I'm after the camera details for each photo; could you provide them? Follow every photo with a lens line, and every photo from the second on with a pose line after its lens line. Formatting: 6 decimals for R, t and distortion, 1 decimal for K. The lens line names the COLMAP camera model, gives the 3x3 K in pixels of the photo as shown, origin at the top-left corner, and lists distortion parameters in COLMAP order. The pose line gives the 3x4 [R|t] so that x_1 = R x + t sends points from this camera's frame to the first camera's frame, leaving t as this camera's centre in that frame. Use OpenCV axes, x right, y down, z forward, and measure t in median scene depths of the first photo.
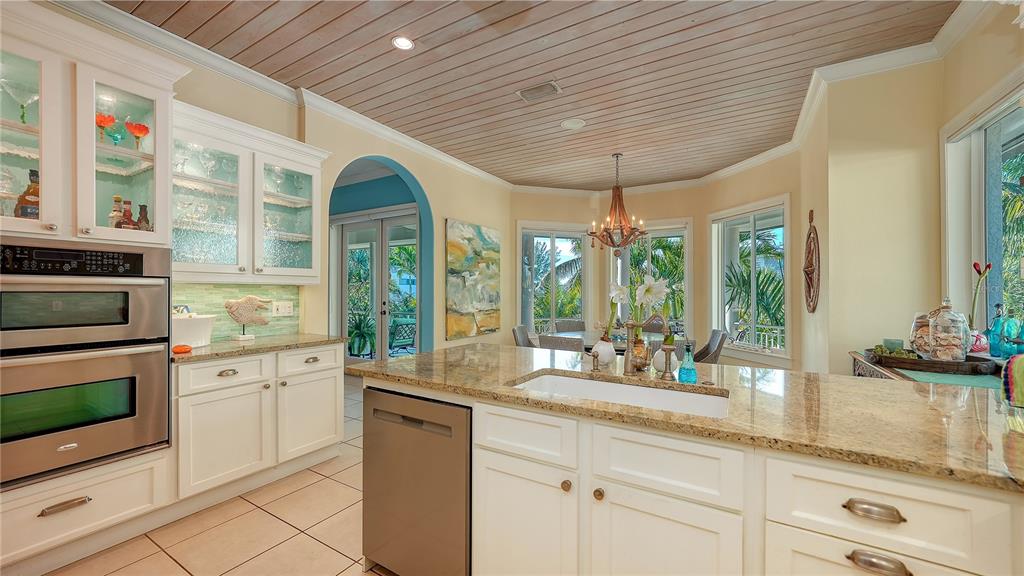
lens RADIAL K [[413.8, 0, 506.8], [0, 413.8, 292.9], [0, 0, 1]] dist [-0.001466, 0.001027]
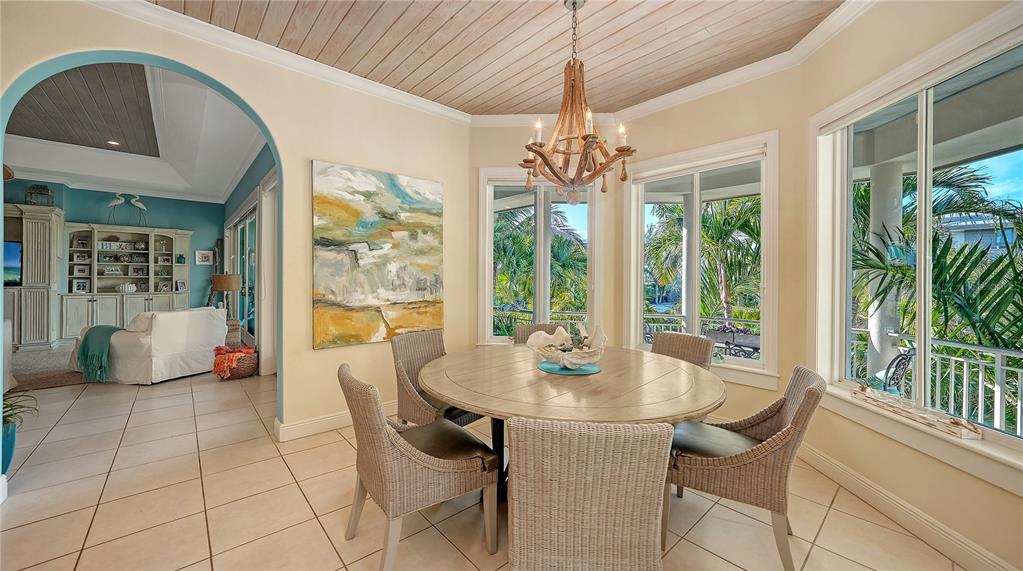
lens RADIAL K [[381.9, 0, 511.4], [0, 381.9, 279.1], [0, 0, 1]] dist [-0.003198, 0.000389]
pose [[0.951353, 0.008318, -0.307991, 0.297689], [-0.008342, 0.999964, 0.001238, 0.002237], [0.307990, 0.001391, 0.951388, 0.474999]]
